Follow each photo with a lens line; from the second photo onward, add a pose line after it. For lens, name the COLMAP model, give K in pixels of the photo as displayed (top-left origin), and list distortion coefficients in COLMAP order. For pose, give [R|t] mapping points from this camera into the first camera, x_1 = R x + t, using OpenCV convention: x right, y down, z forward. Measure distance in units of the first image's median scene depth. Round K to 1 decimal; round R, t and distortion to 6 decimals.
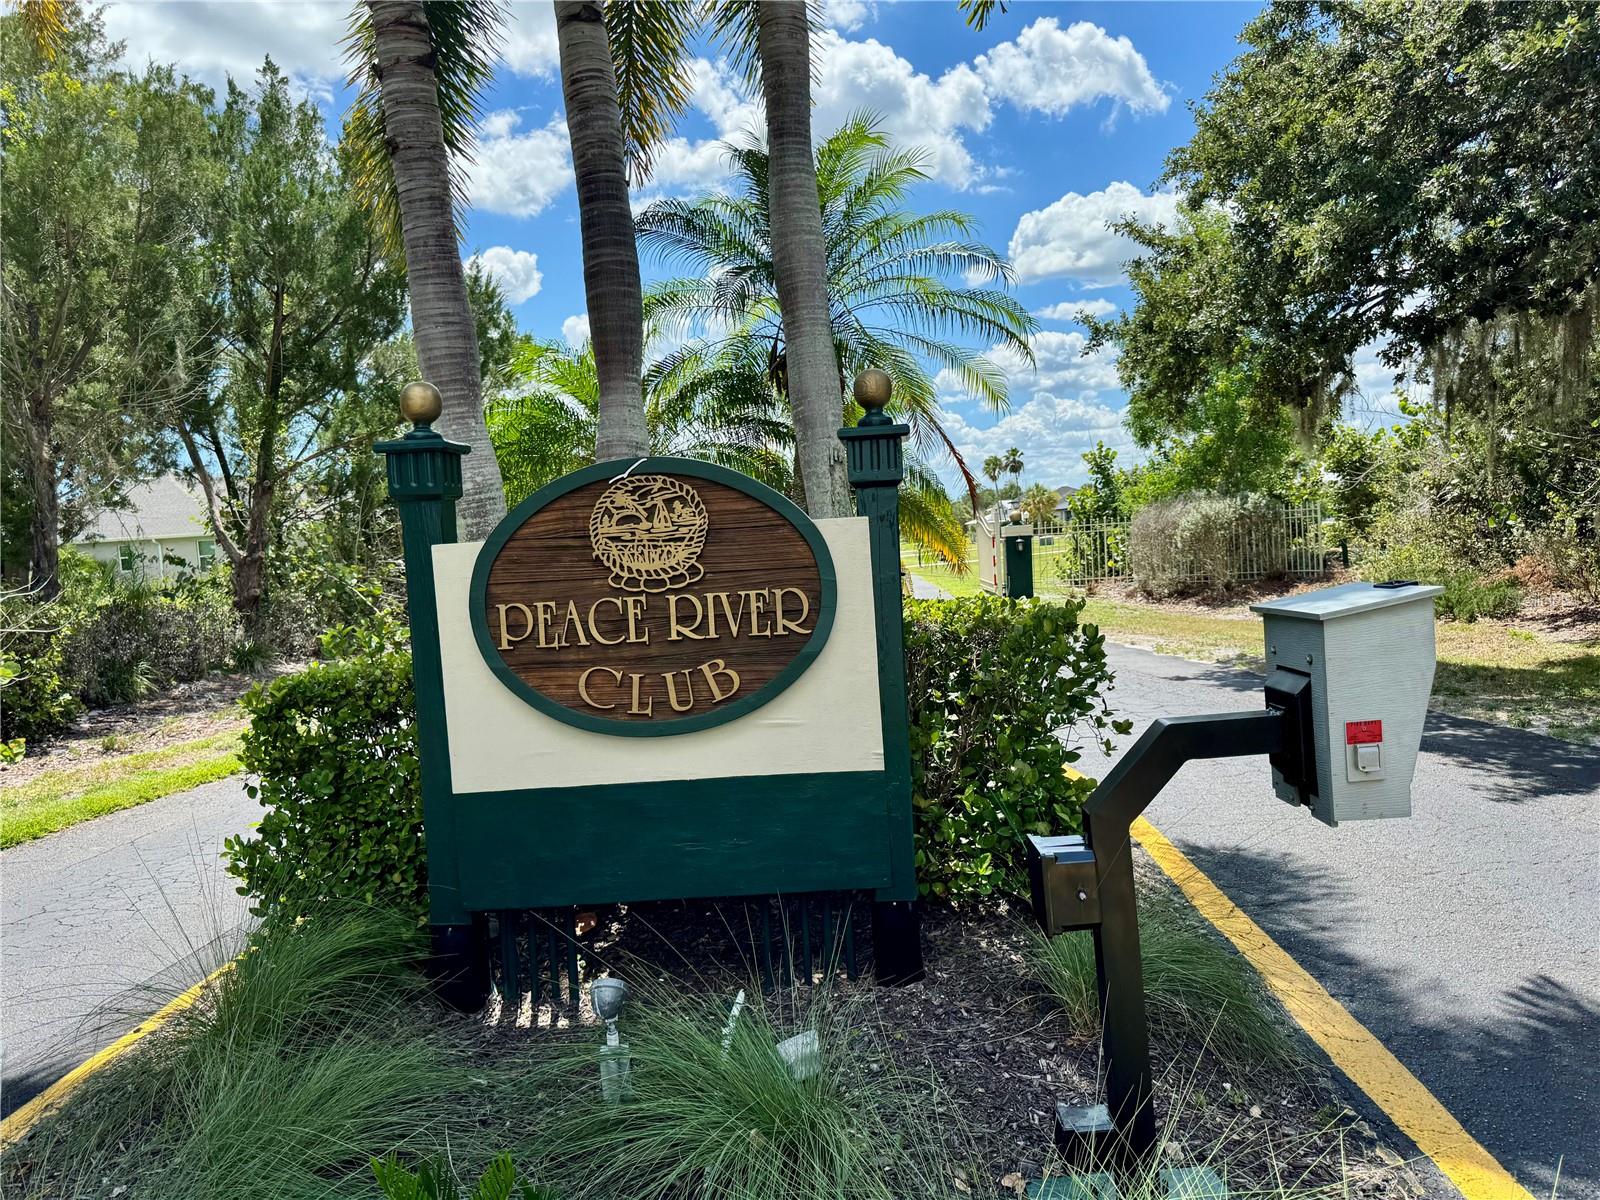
lens RADIAL K [[1115.1, 0, 856.5], [0, 1115.1, 606.0], [0, 0, 1]] dist [-0.001711, -0.038702]
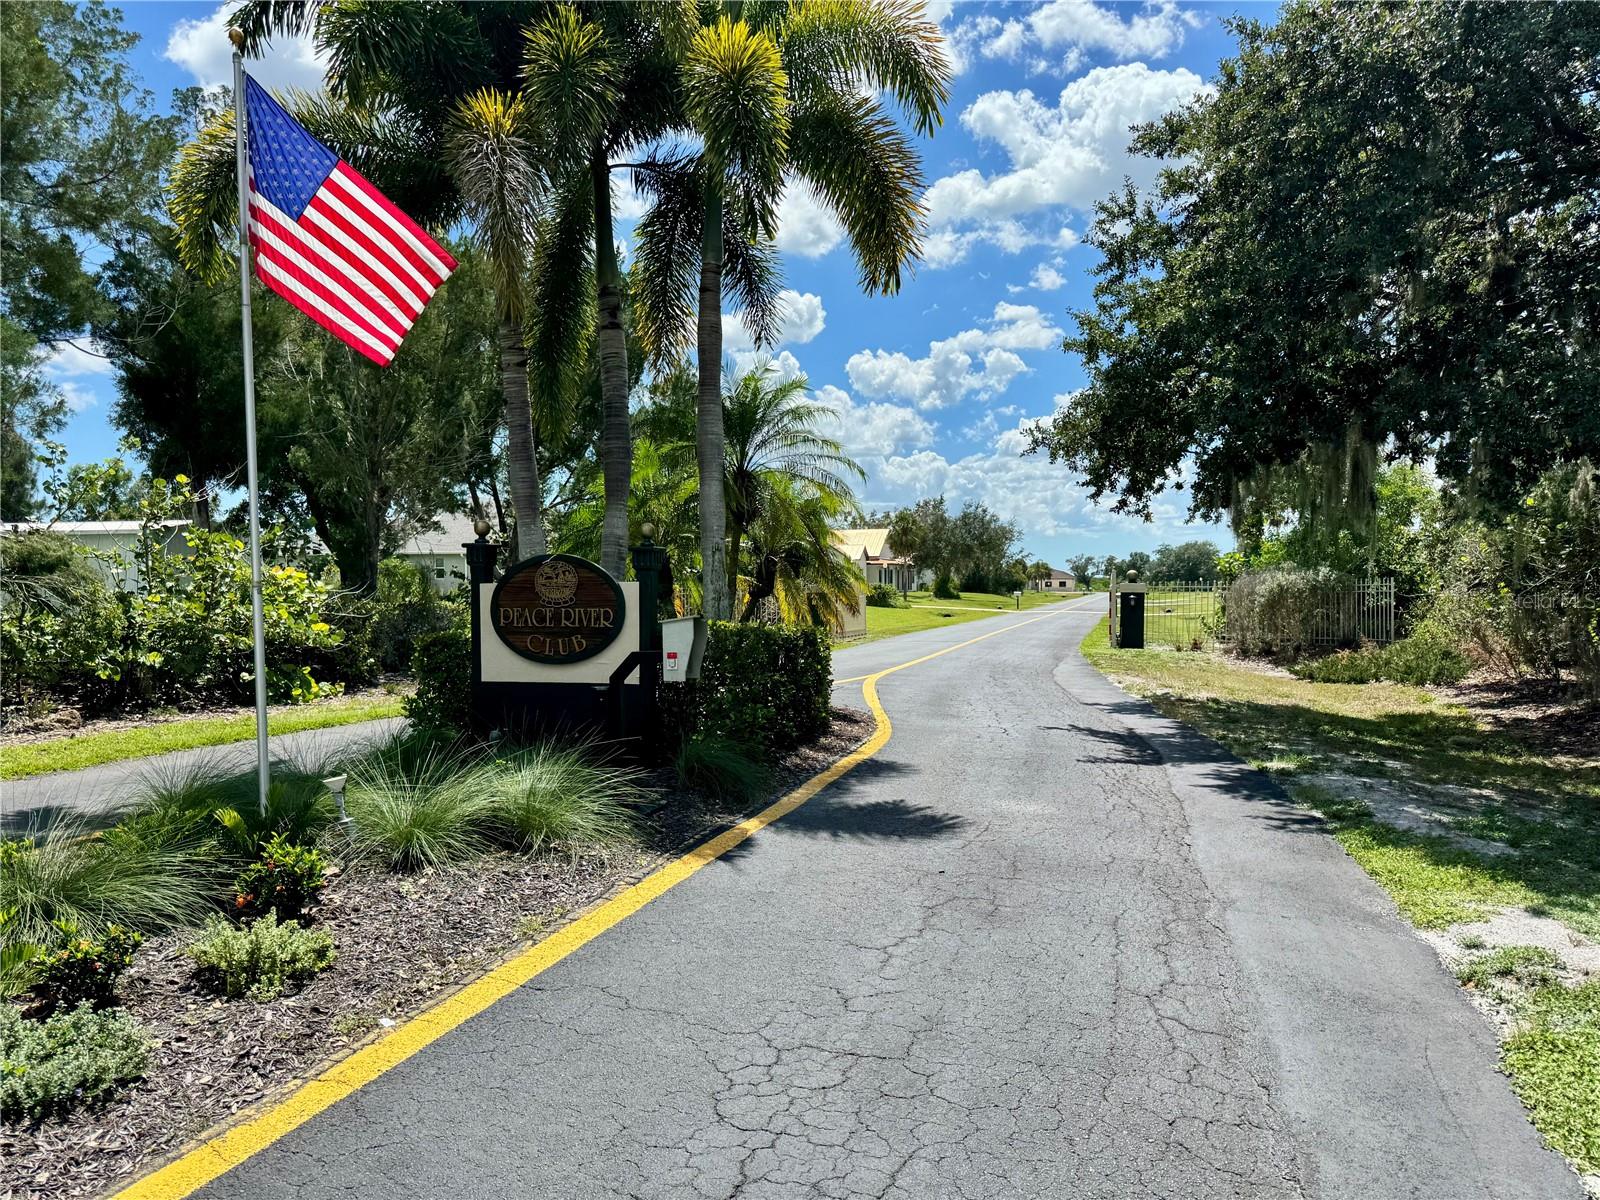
lens RADIAL K [[1118.3, 0, 800.0], [0, 1118.3, 600.0], [0, 0, 1]] dist [0.055302, -0.000404]
pose [[0.959114, 0.058812, -0.276842, 0.295725], [-0.069648, 0.997136, -0.029466, 0.002354], [0.274316, 0.047543, 0.960464, -0.362901]]
